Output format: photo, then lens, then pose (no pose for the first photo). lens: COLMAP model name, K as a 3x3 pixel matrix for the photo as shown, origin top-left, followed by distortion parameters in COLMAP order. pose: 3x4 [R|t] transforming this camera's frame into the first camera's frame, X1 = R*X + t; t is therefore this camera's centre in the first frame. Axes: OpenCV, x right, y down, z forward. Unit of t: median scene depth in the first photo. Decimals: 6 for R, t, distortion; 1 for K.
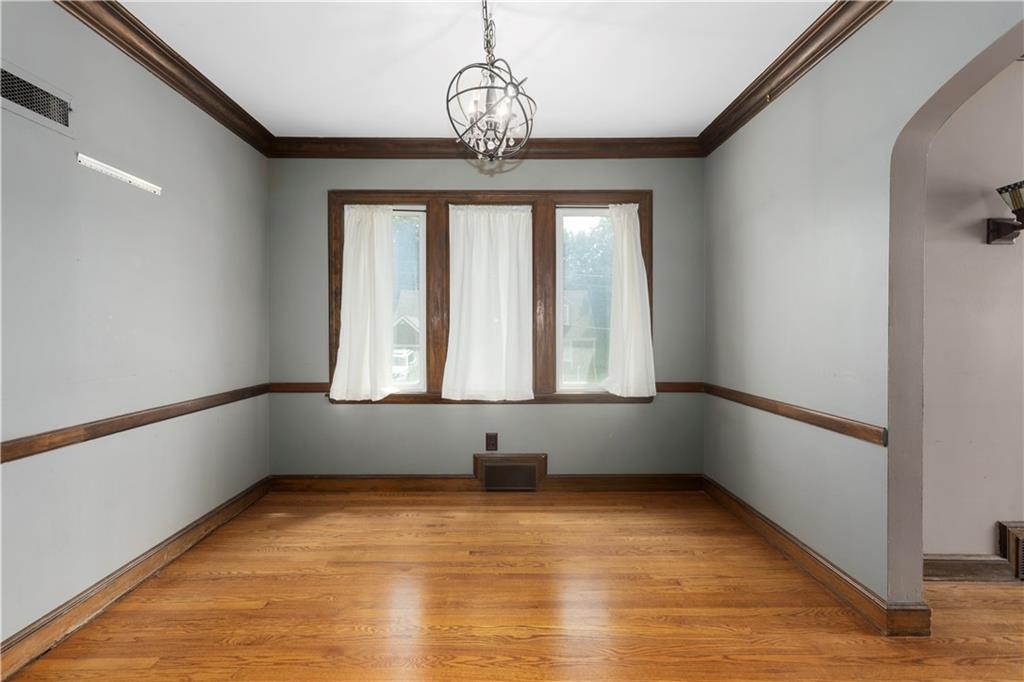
lens RADIAL K [[492.6, 0, 504.6], [0, 492.6, 329.9], [0, 0, 1]] dist [0.001719, 0.000131]
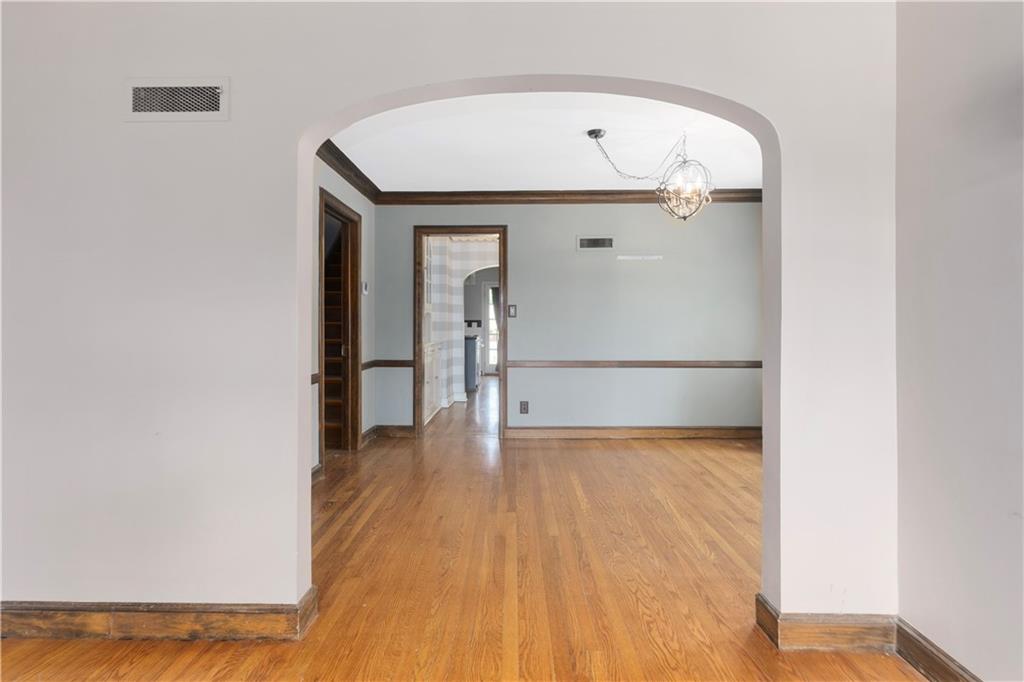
lens RADIAL K [[492.6, 0, 504.6], [0, 492.6, 329.9], [0, 0, 1]] dist [0.001719, 0.000131]
pose [[-0.022403, 0.011086, -0.999688, 1.685851], [0.003551, 0.999933, 0.011010, -0.003163], [0.999743, -0.003304, -0.022441, 0.464435]]
